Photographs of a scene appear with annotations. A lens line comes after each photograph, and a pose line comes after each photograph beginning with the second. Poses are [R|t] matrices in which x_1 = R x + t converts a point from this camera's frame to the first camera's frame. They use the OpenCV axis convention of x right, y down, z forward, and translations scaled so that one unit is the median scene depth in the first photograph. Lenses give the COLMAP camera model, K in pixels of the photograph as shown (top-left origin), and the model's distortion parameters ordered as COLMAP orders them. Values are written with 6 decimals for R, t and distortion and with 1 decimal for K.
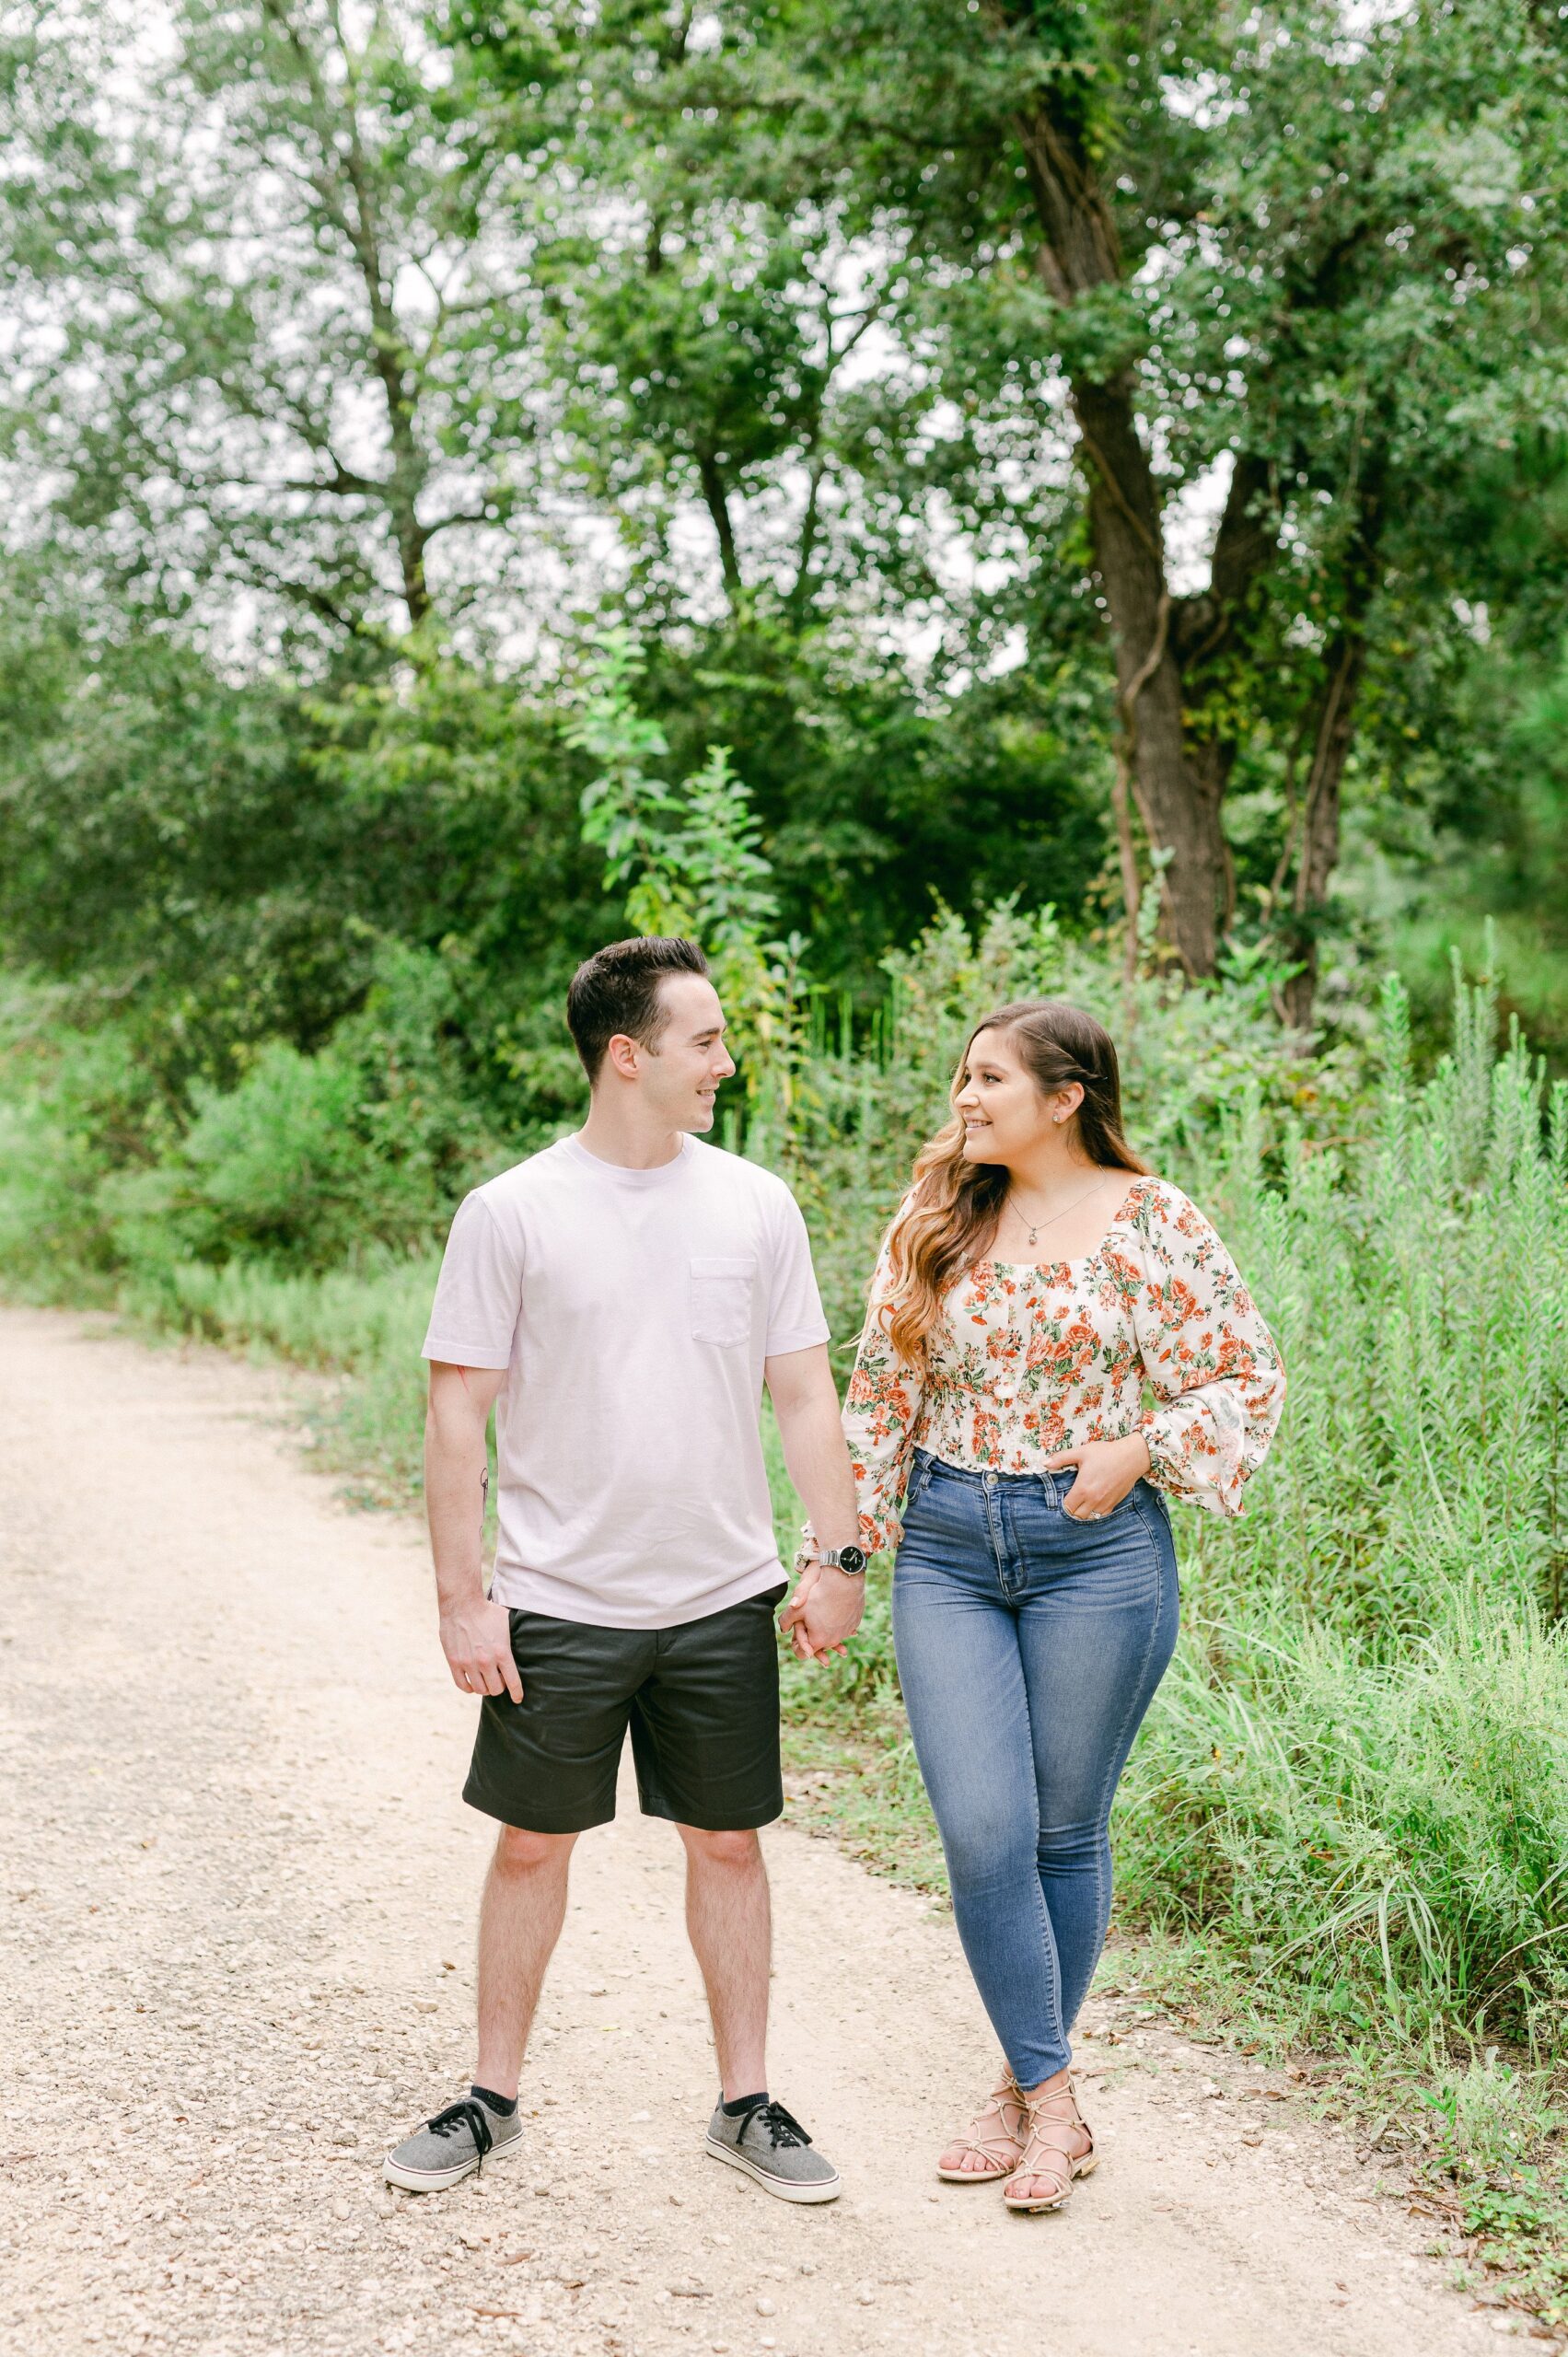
lens RADIAL K [[3311.8, 0, 784.0], [0, 3311.8, 1178.5], [0, 0, 1]] dist [0.008535, -0.029501]
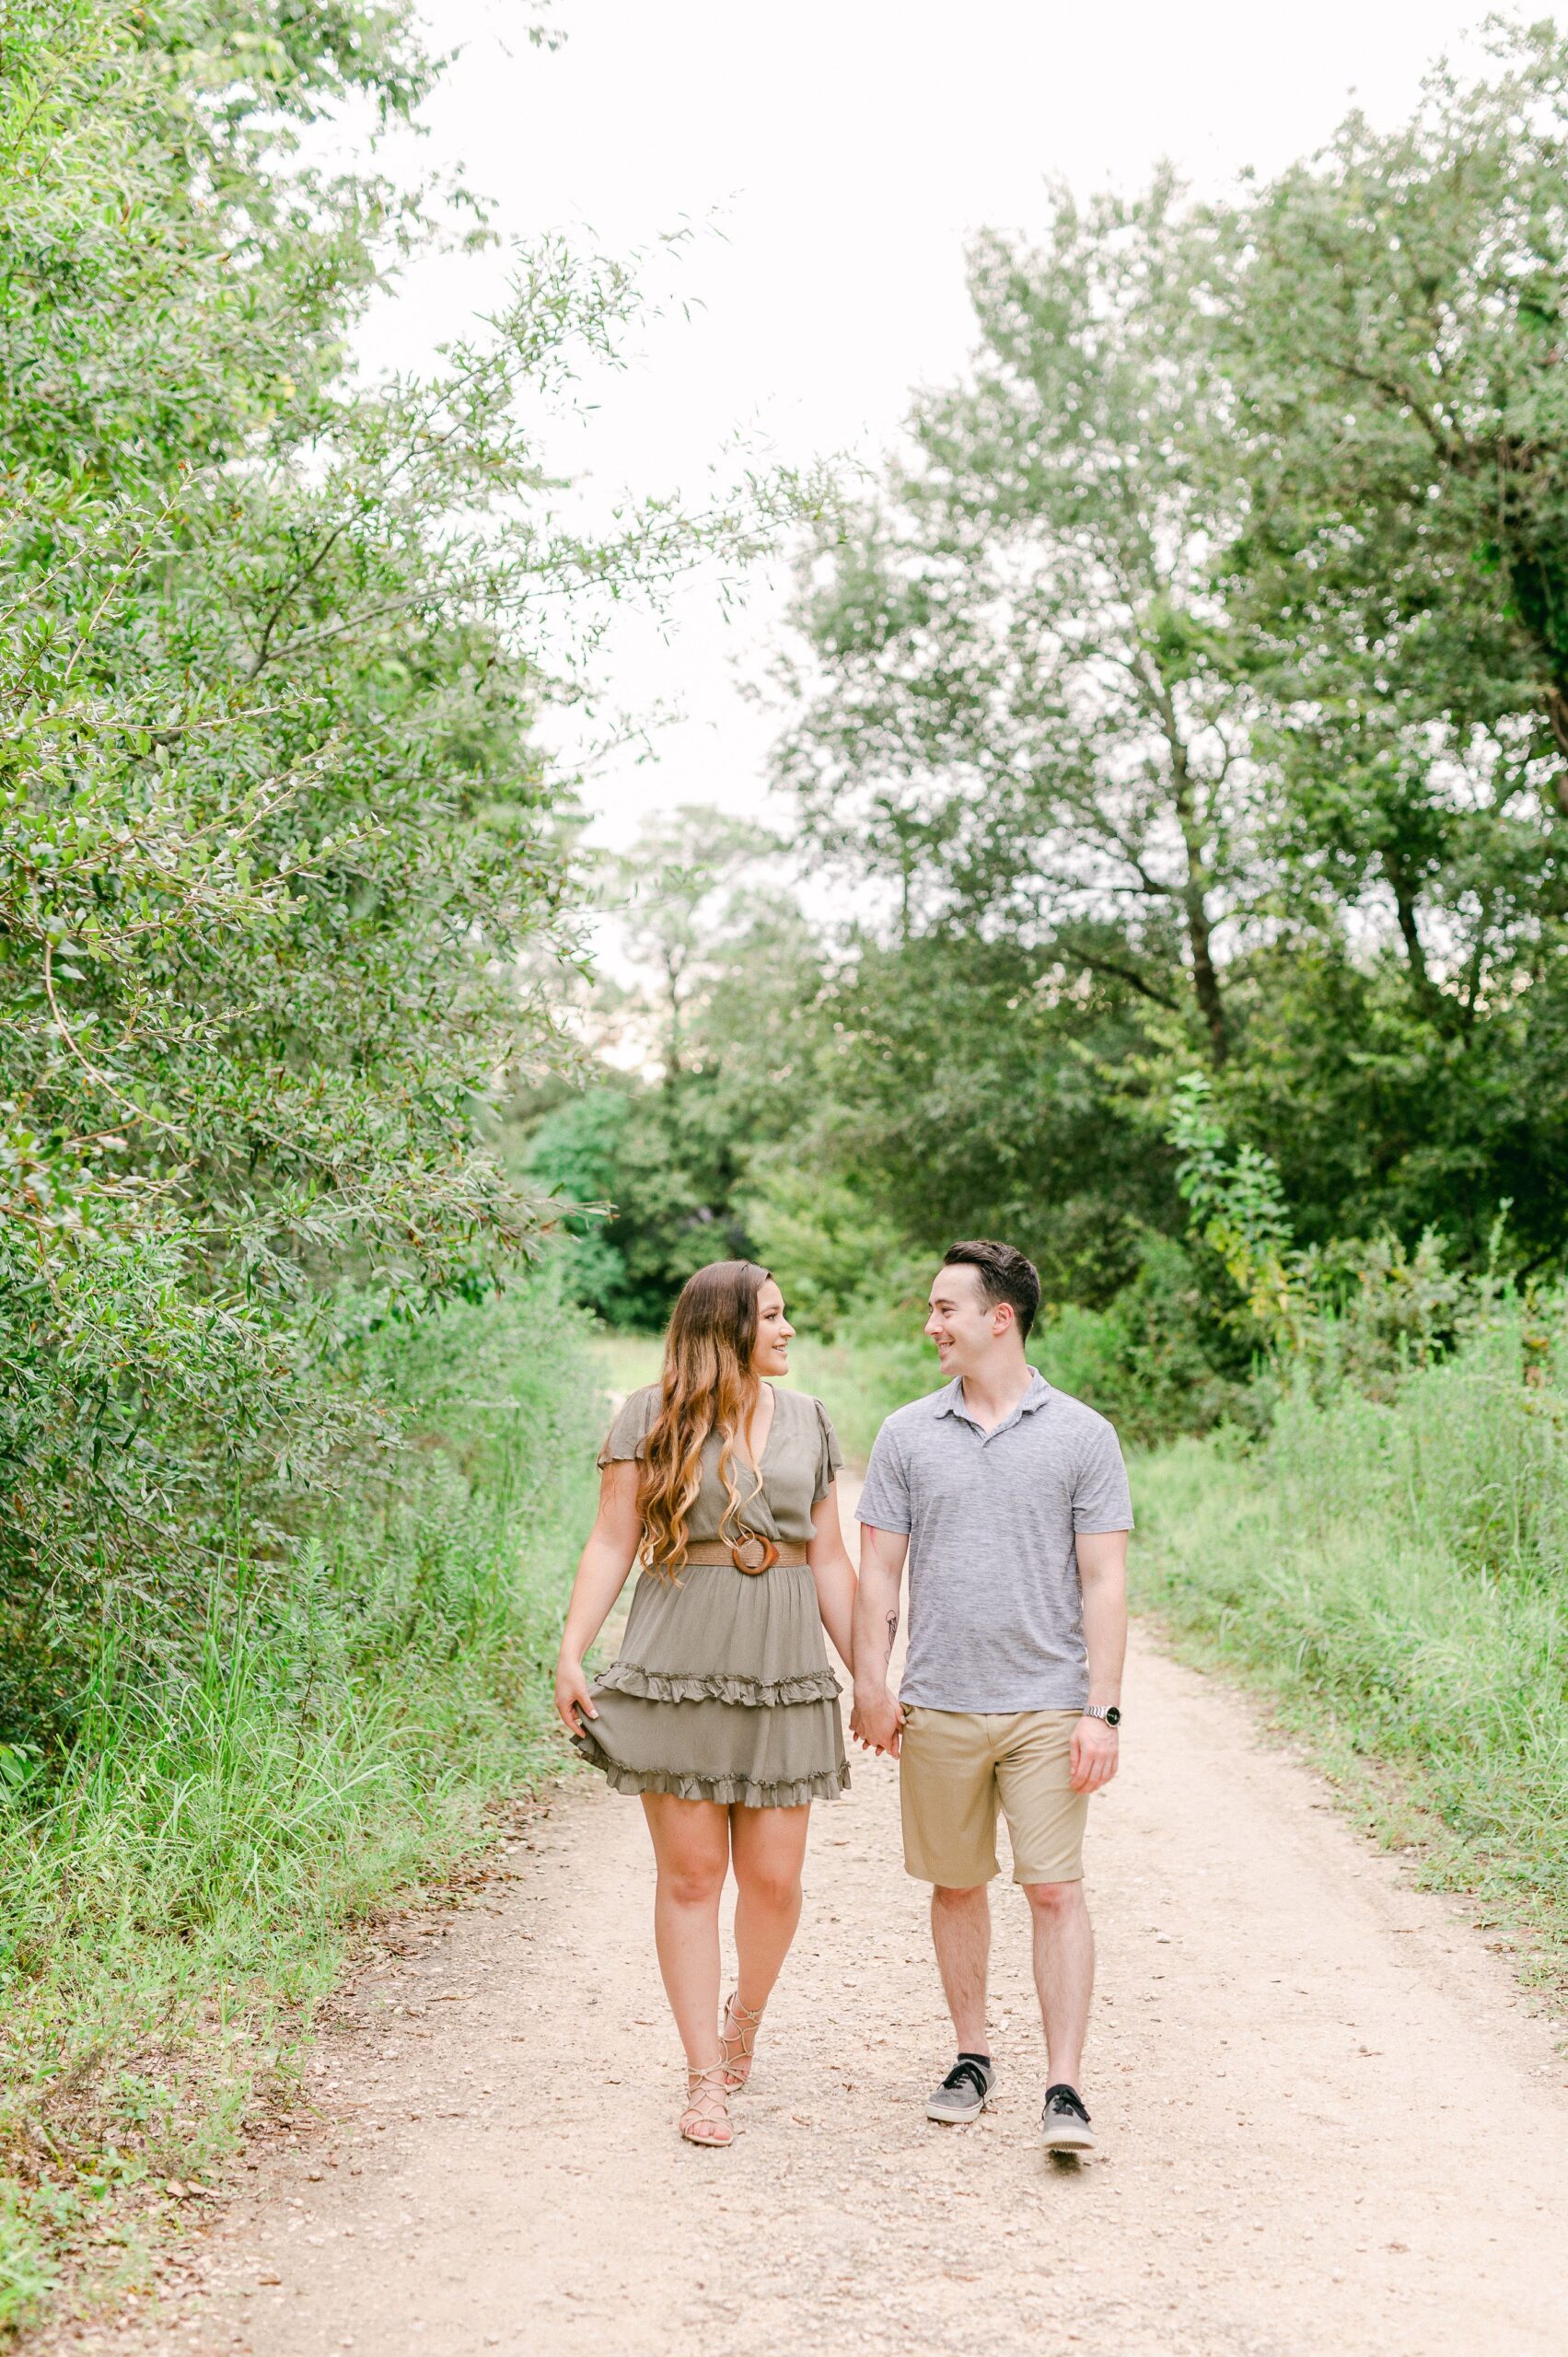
lens RADIAL K [[3563.0, 0, 795.2], [0, 3563.0, 1207.7], [0, 0, 1]] dist [-0.033483, 0.078710]
pose [[0.960273, 0.001114, -0.279061, 0.183727], [-0.019045, 0.997922, -0.061552, 0.017191], [0.278412, 0.064421, 0.958299, -0.588740]]
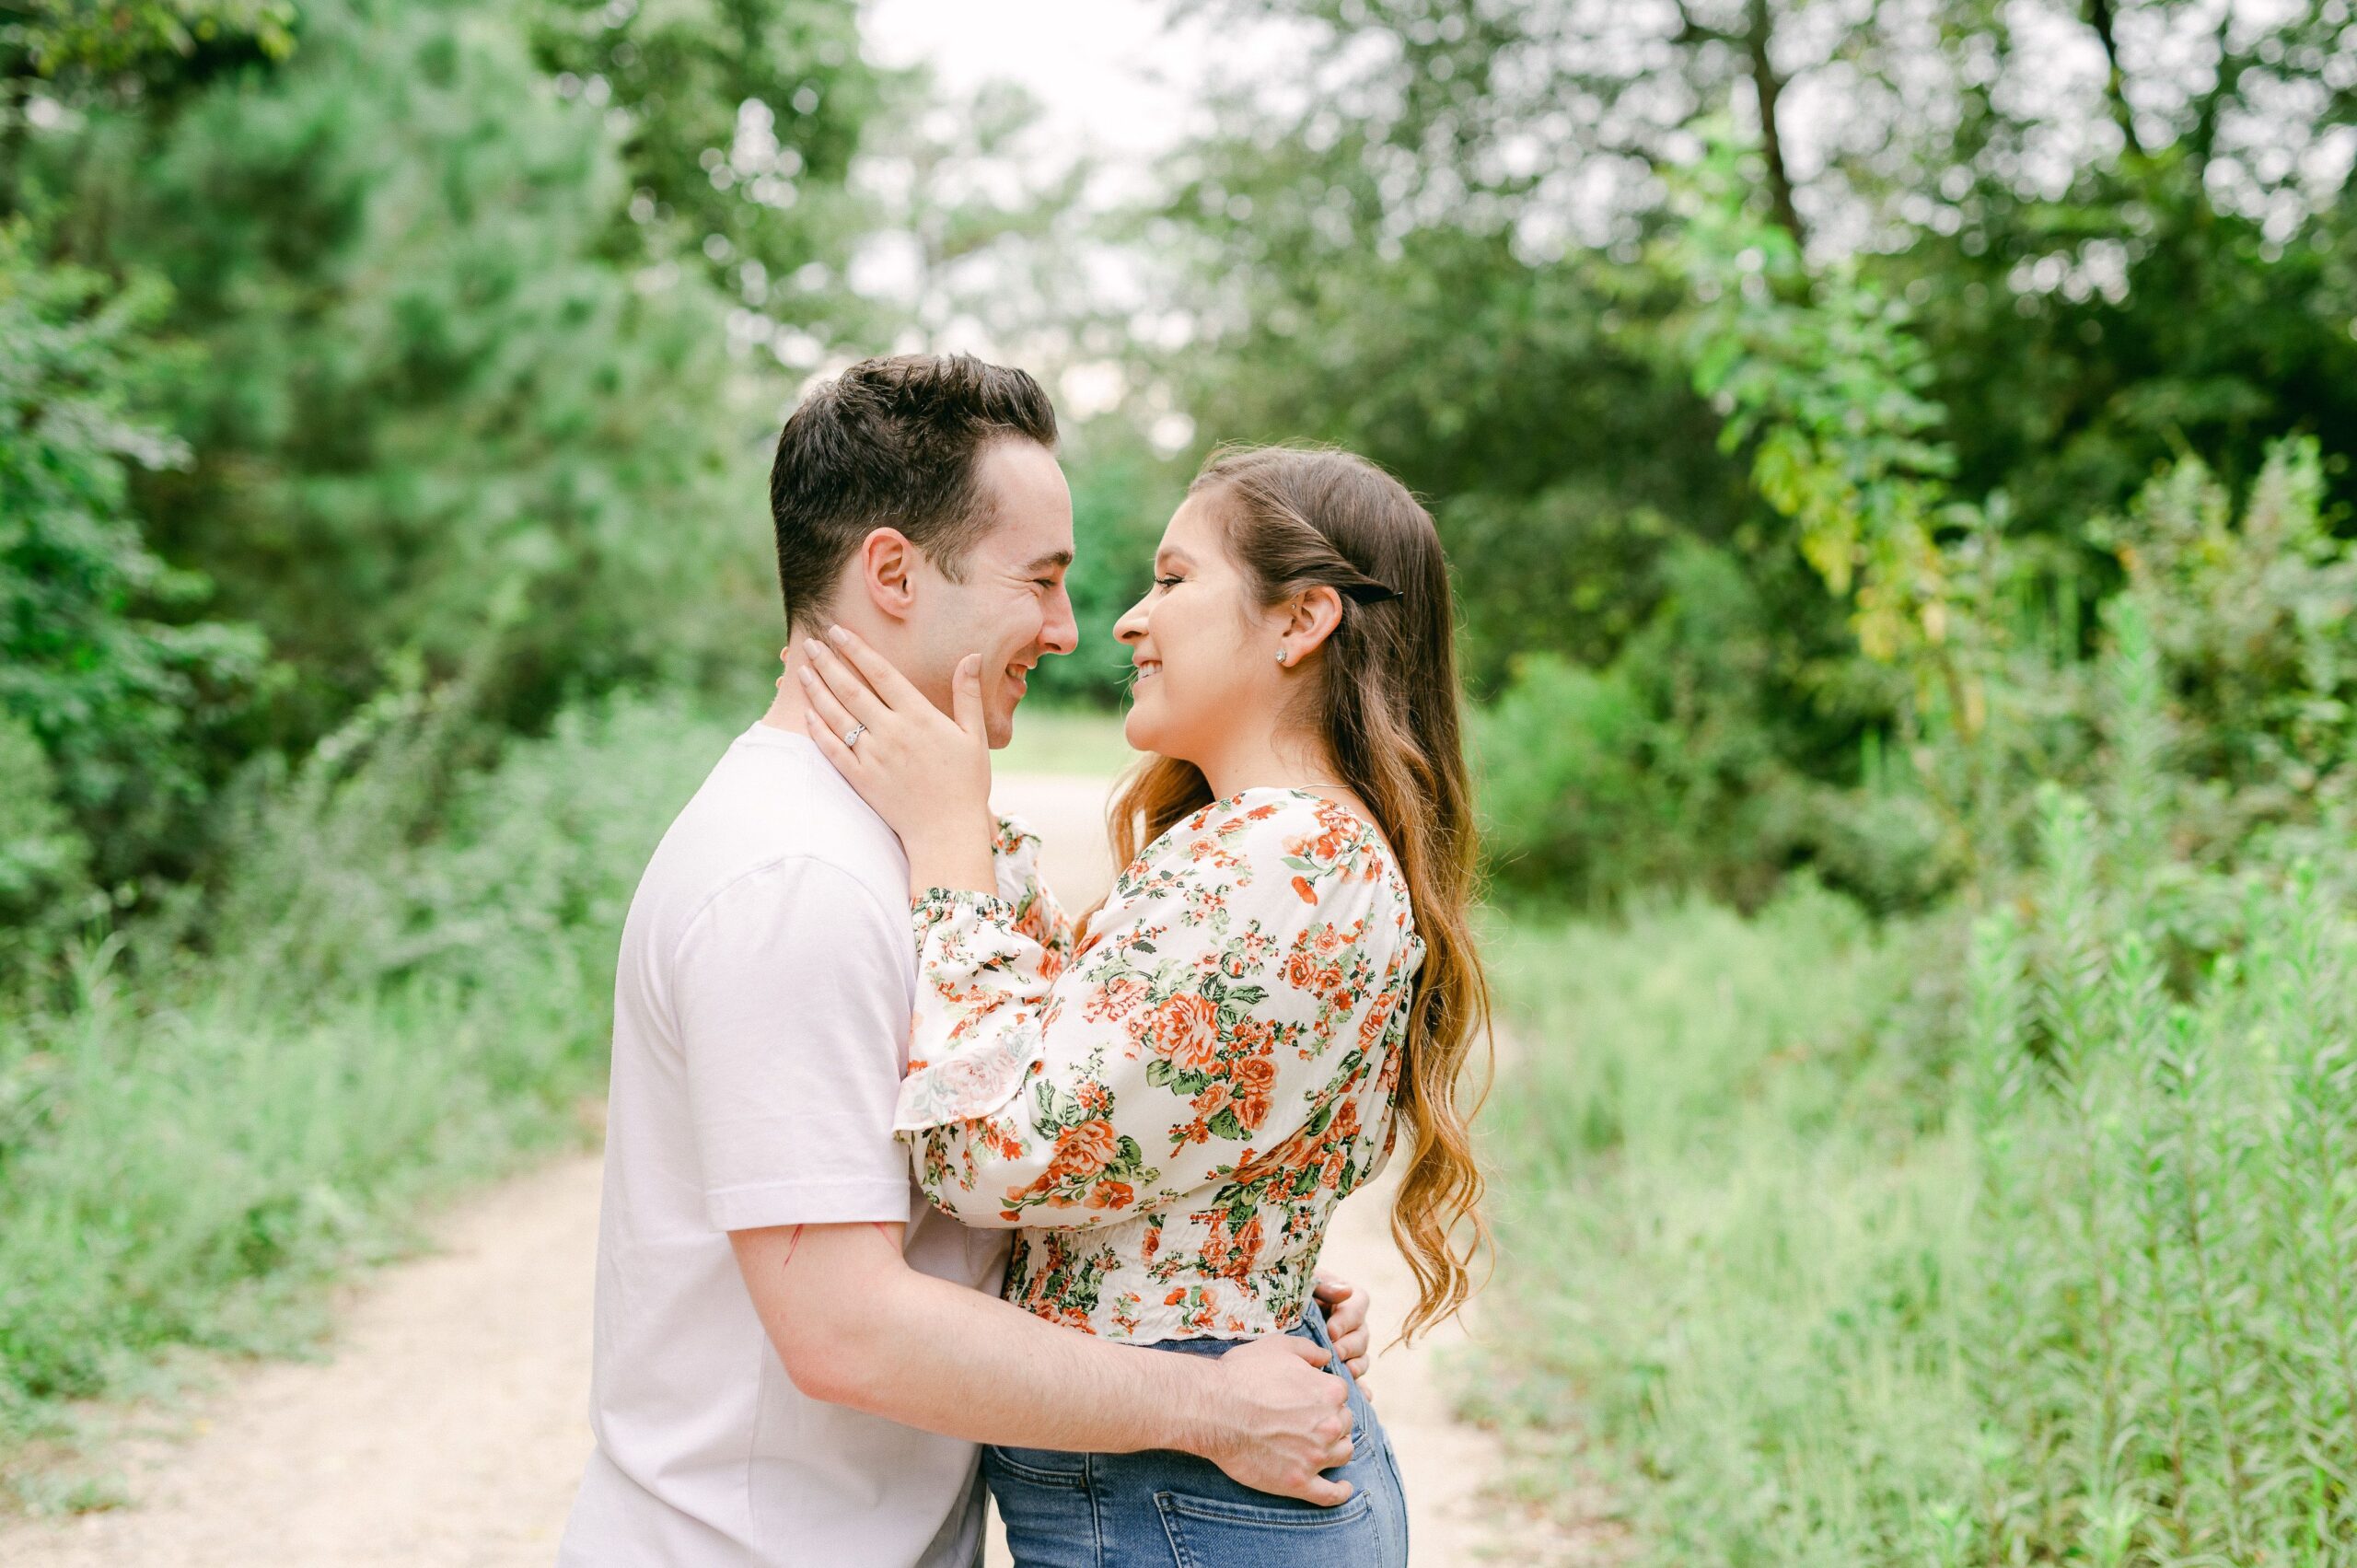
lens RADIAL K [[3311.8, 0, 1130.5], [0, 3311.8, 780.1], [0, 0, 1]] dist [0.008535, -0.029501]
pose [[0.933869, 0.008282, -0.357519, 0.064167], [-0.011257, 0.999917, -0.006240, -0.001592], [0.357438, 0.009852, 0.933885, 0.152748]]
